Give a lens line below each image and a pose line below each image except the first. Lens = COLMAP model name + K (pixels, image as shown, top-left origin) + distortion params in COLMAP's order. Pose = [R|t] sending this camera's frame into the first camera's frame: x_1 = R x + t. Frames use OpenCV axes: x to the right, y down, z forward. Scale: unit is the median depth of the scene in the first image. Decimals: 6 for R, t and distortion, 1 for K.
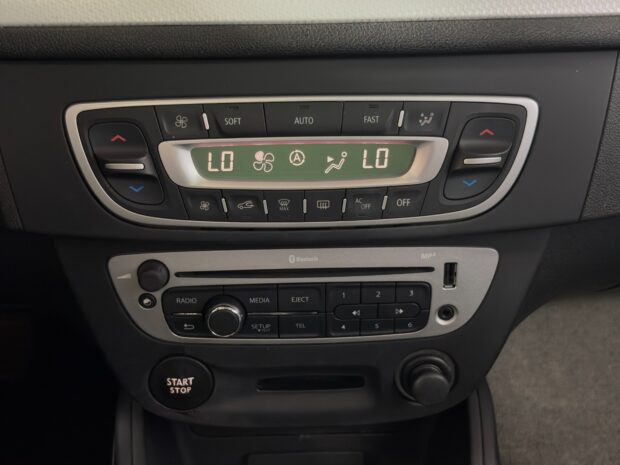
lens RADIAL K [[793.6, 0, 328.4], [0, 793.6, 234.8], [0, 0, 1]] dist [0.041356, 0.000000]
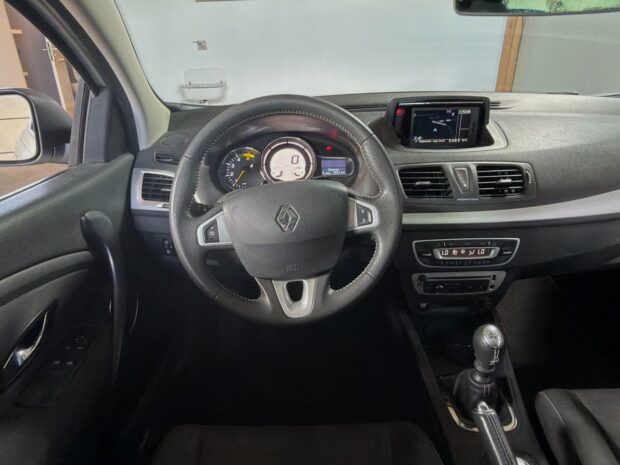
lens RADIAL K [[427.1, 0, 296.0], [0, 427.1, 231.8], [0, 0, 1]] dist [0.011917, -0.012700]
pose [[0.999960, -0.008639, 0.002449, -0.872537], [0.008642, 0.999962, -0.001325, -0.192659], [-0.002437, 0.001346, 0.999996, -1.208476]]
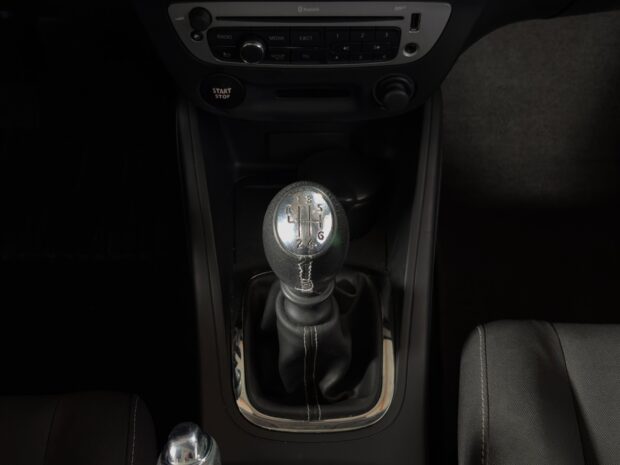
lens RADIAL K [[708.7, 0, 307.9], [0, 708.7, 232.7], [0, 0, 1]] dist [-0.001070, 0.000000]
pose [[0.999187, 0.027690, -0.029289, 0.013749], [-0.011474, 0.892019, 0.451853, -0.174667], [0.038638, -0.451150, 0.891611, -0.261082]]
